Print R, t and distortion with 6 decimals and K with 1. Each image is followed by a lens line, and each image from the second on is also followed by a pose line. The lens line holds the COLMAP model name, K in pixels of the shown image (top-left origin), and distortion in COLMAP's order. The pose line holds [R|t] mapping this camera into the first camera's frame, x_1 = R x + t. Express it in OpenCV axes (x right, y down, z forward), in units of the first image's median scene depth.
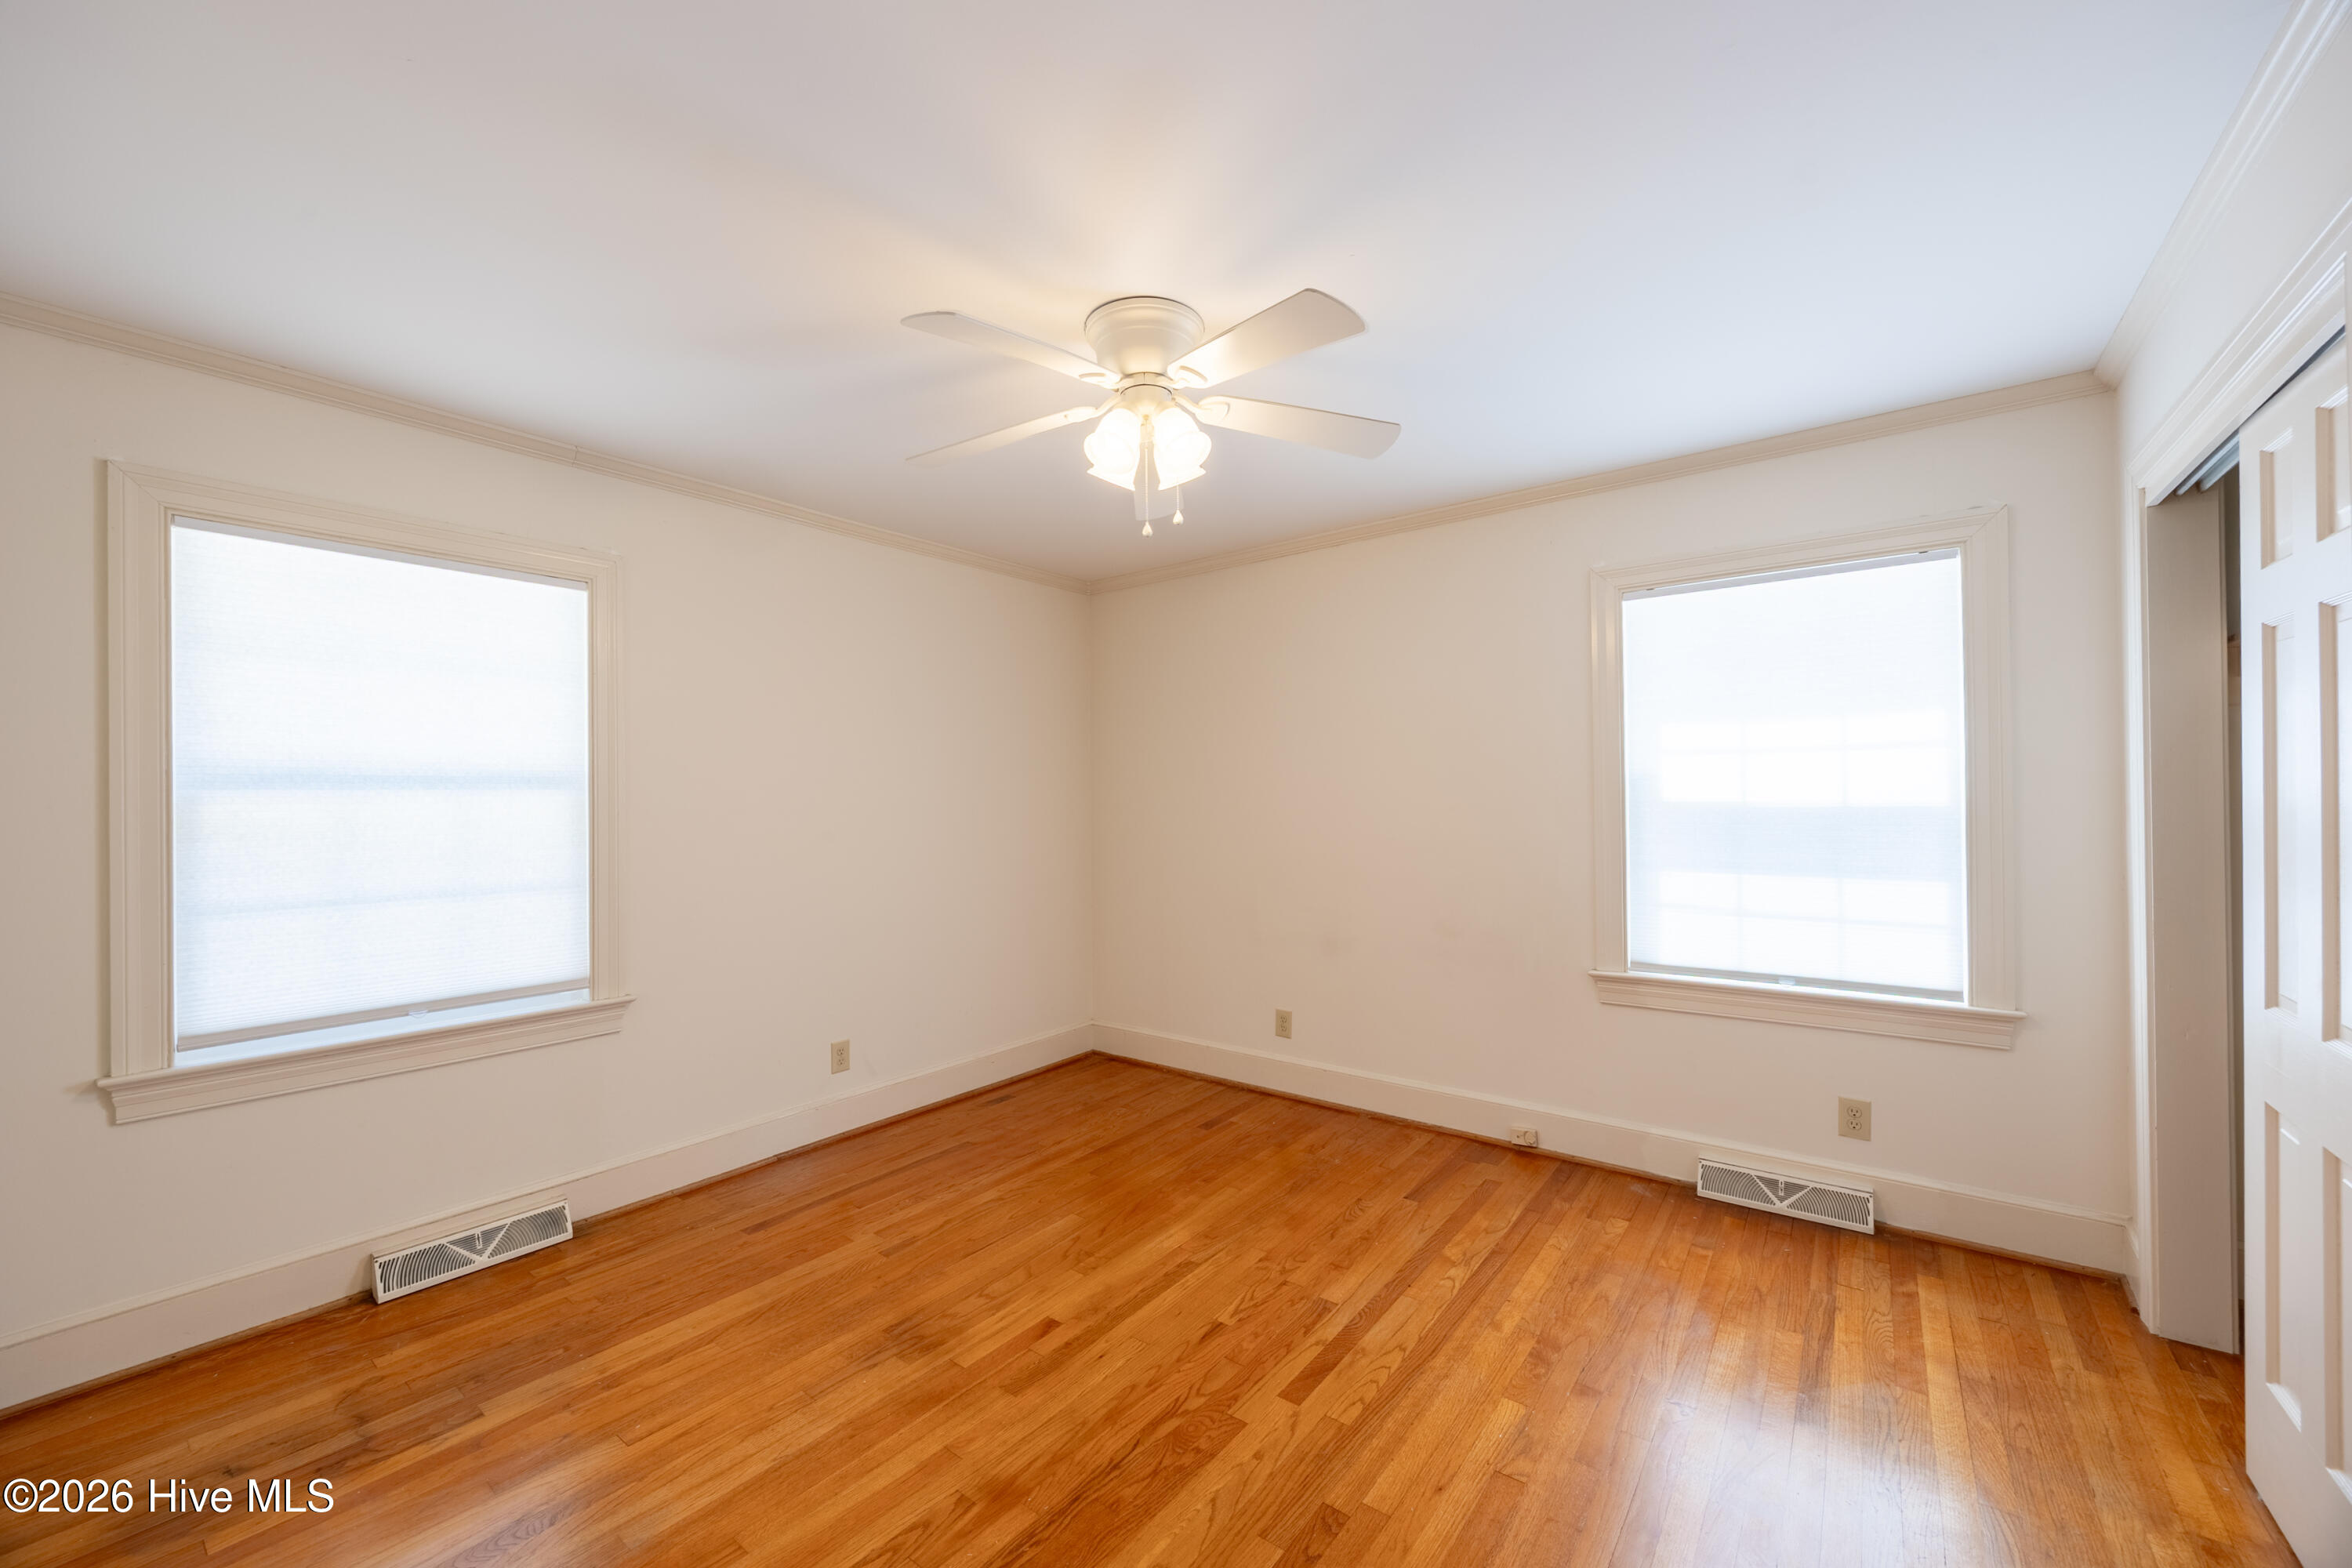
lens RADIAL K [[903.2, 0, 1176.0], [0, 903.2, 784.0], [0, 0, 1]] dist [0.000638, 0.000082]
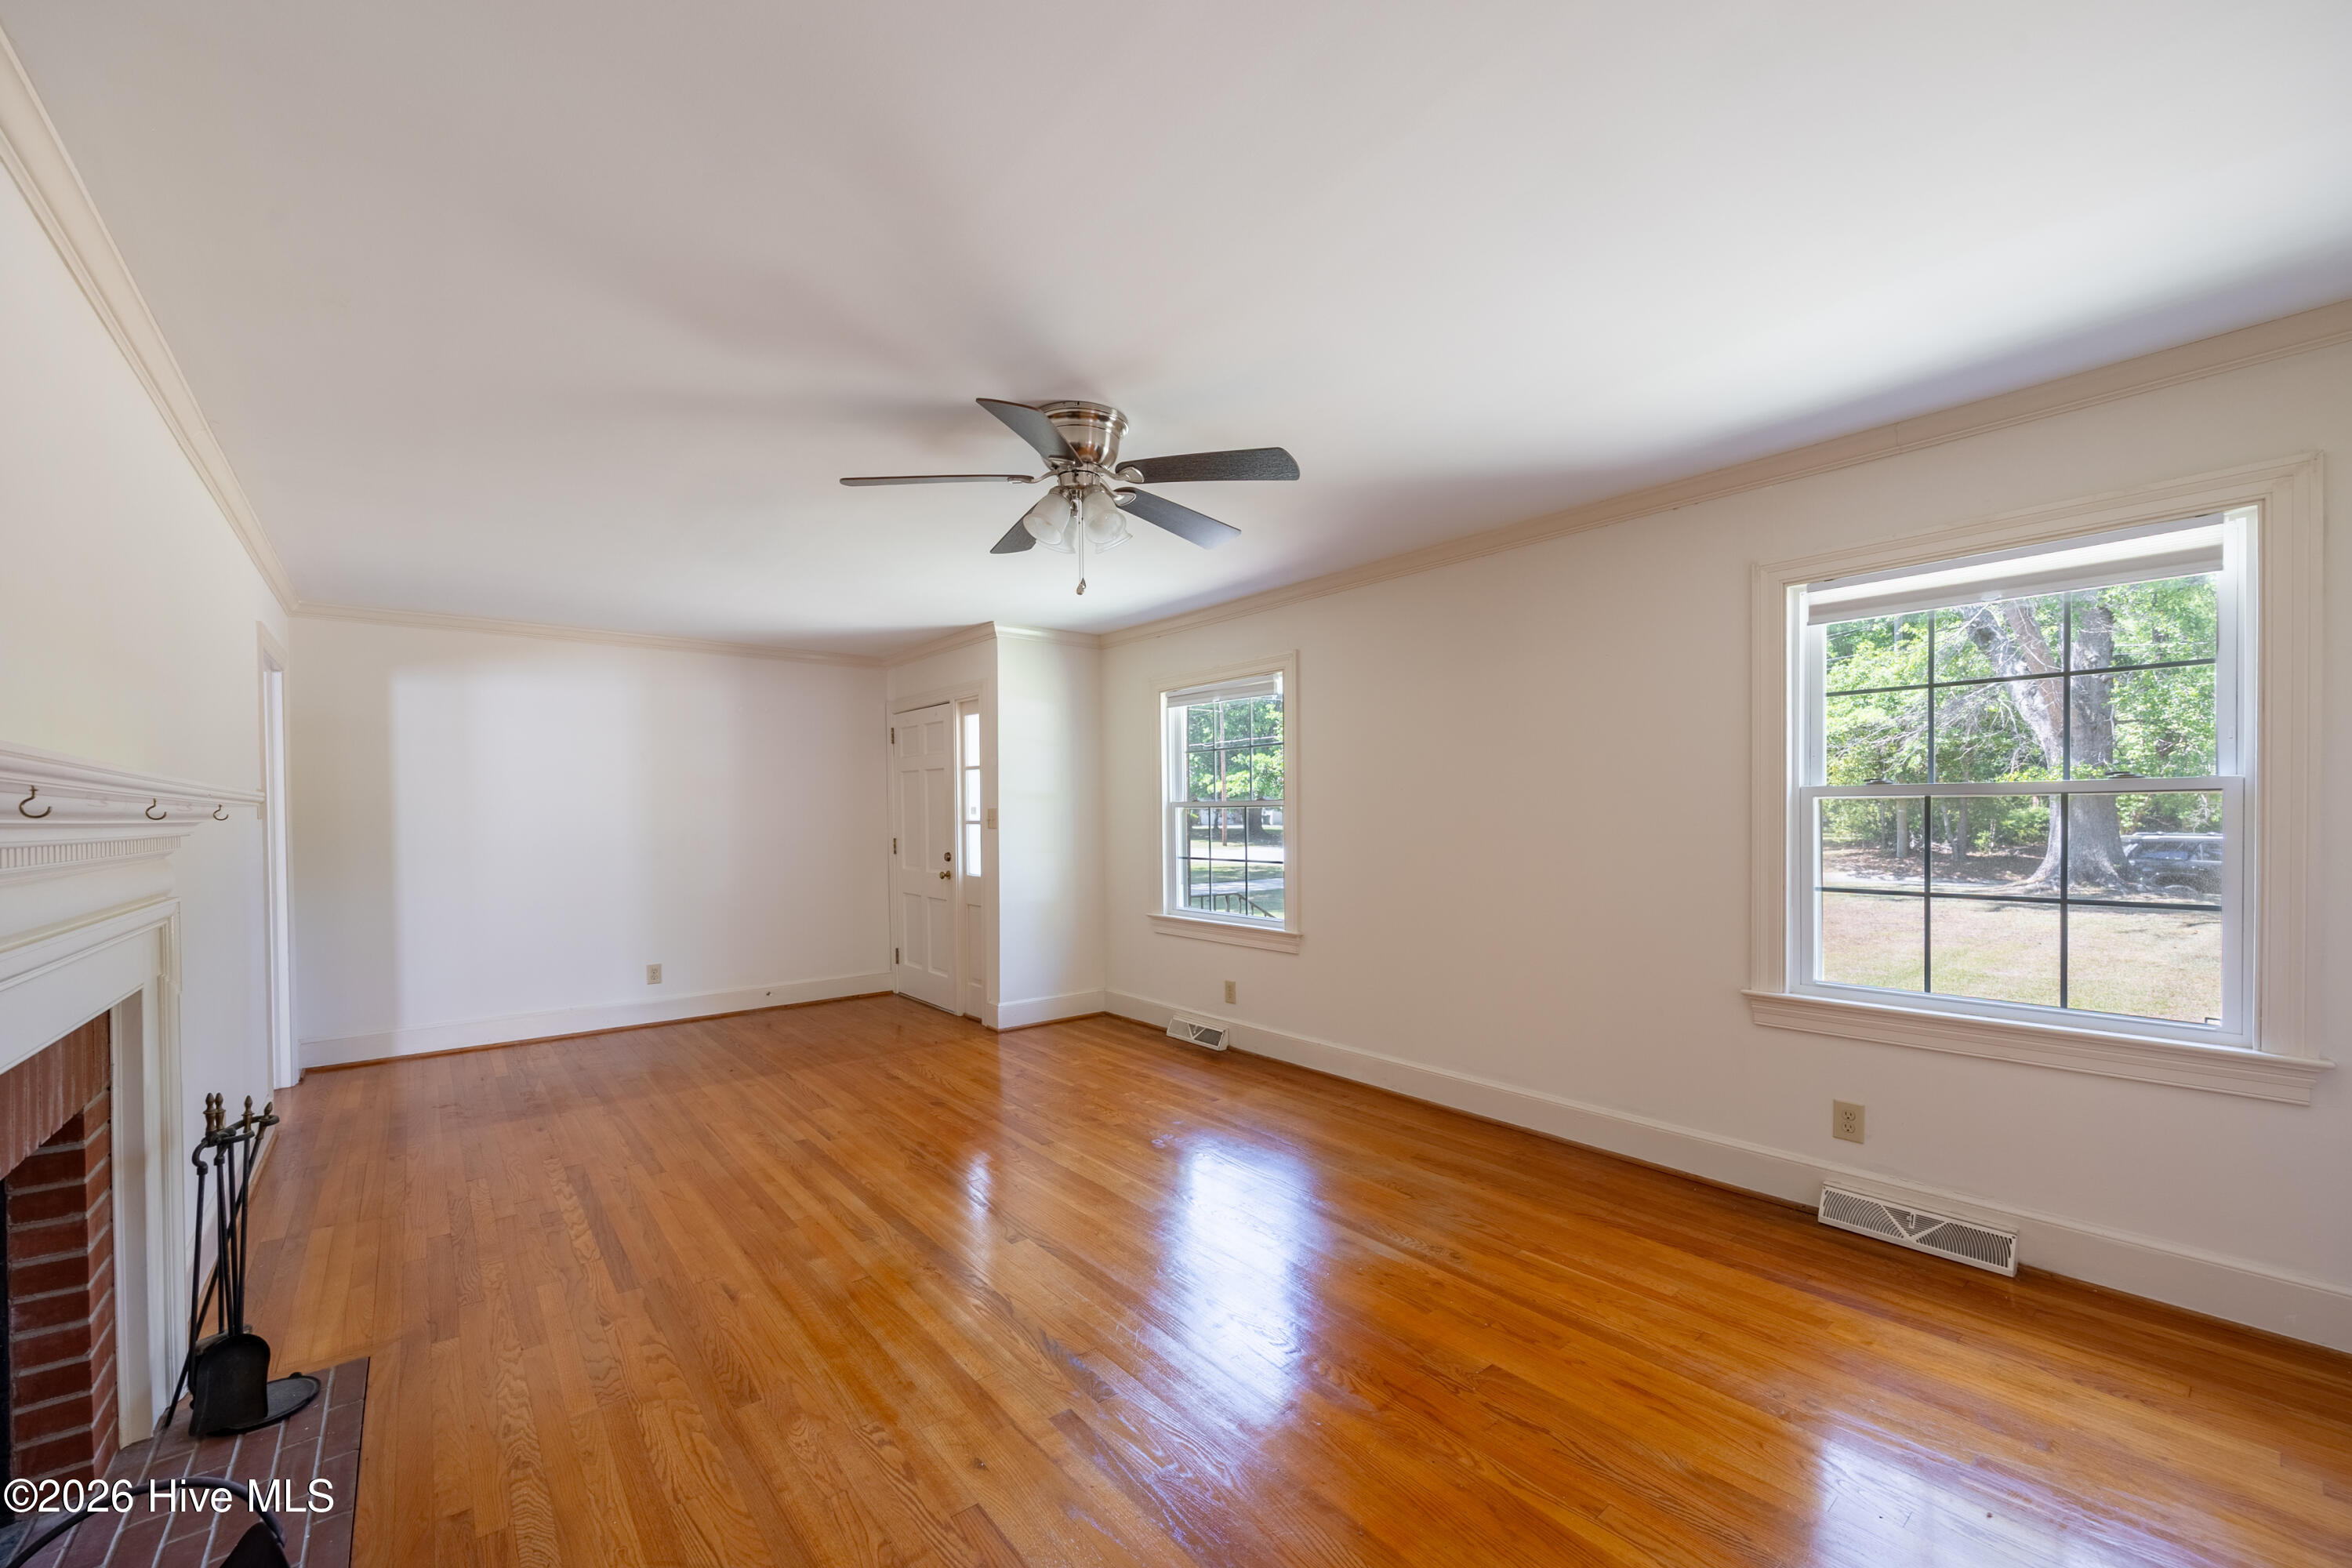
lens RADIAL K [[903.2, 0, 1176.0], [0, 903.2, 784.0], [0, 0, 1]] dist [0.000638, 0.000082]
pose [[0.977691, -0.006489, -0.209949, 0.120582], [0.004289, 0.999931, -0.010932, -0.002587], [0.210005, 0.009787, 0.977651, -0.090772]]
